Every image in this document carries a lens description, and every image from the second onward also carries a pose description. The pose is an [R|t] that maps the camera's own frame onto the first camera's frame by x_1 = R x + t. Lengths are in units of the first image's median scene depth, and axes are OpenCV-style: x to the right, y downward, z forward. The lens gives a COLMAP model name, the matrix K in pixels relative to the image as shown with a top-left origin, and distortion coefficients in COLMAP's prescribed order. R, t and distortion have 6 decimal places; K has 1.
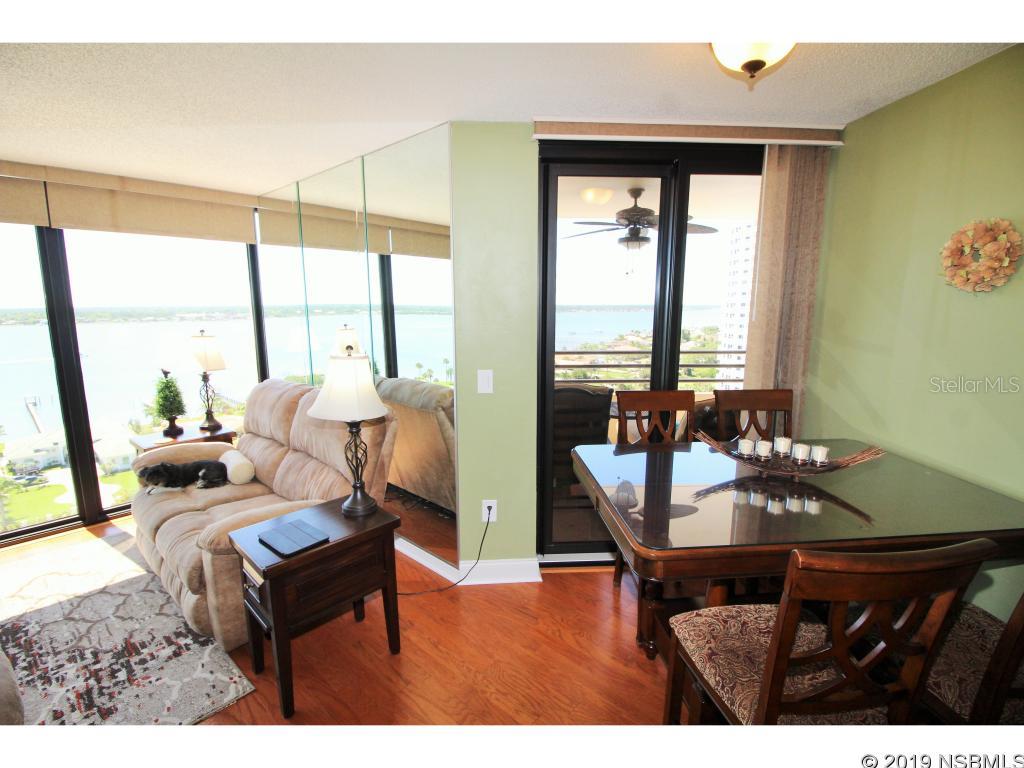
lens RADIAL K [[475.1, 0, 512.0], [0, 475.1, 384.0], [0, 0, 1]] dist [-0.003411, -0.010951]
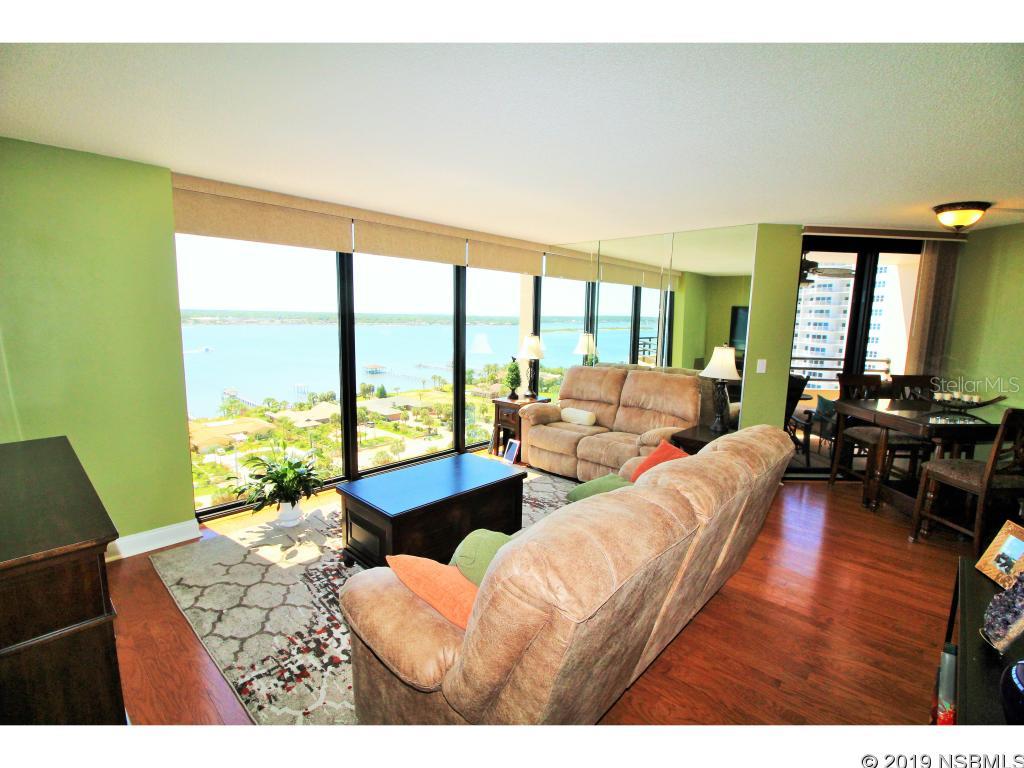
lens RADIAL K [[475.1, 0, 512.0], [0, 475.1, 384.0], [0, 0, 1]] dist [-0.003411, -0.010951]
pose [[0.999486, 0.027819, -0.015926, -0.810250], [-0.028188, 0.999328, -0.023436, 0.110289], [0.015263, 0.023873, 0.999598, -0.659950]]
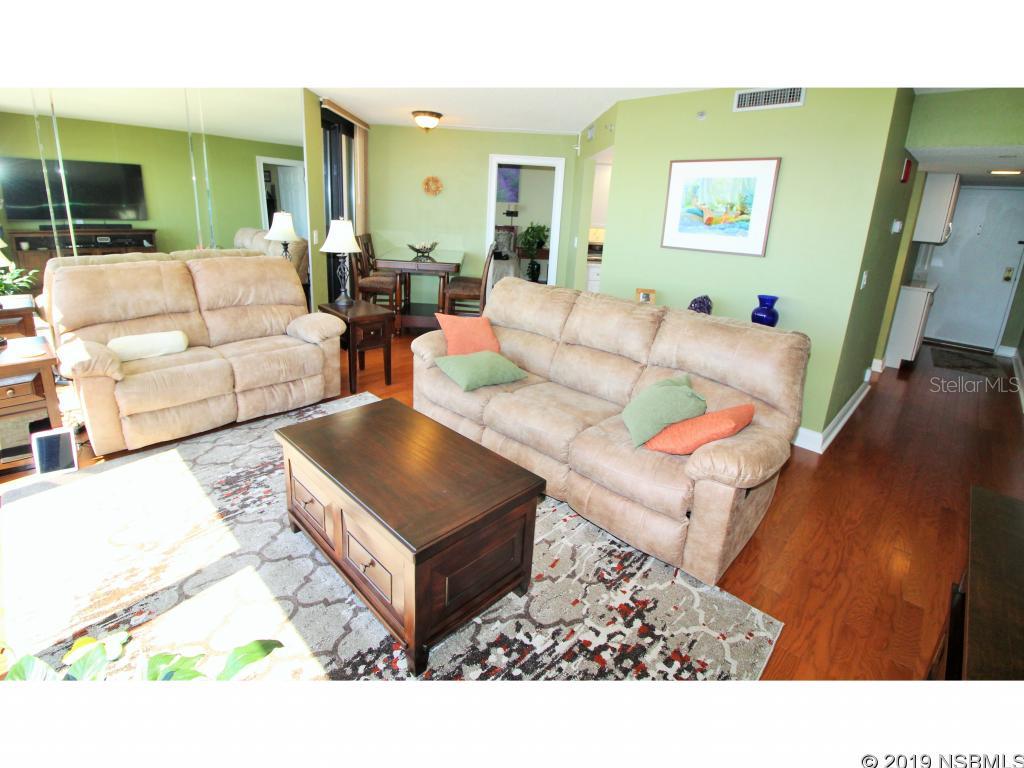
lens RADIAL K [[483.8, 0, 511.6], [0, 483.8, 333.4], [0, 0, 1]] dist [-0.001074, -0.011809]
pose [[0.035304, -0.247906, 0.968141, -1.602421], [0.117332, 0.963073, 0.242330, -0.010102], [-0.992465, 0.105039, 0.063087, 0.176813]]
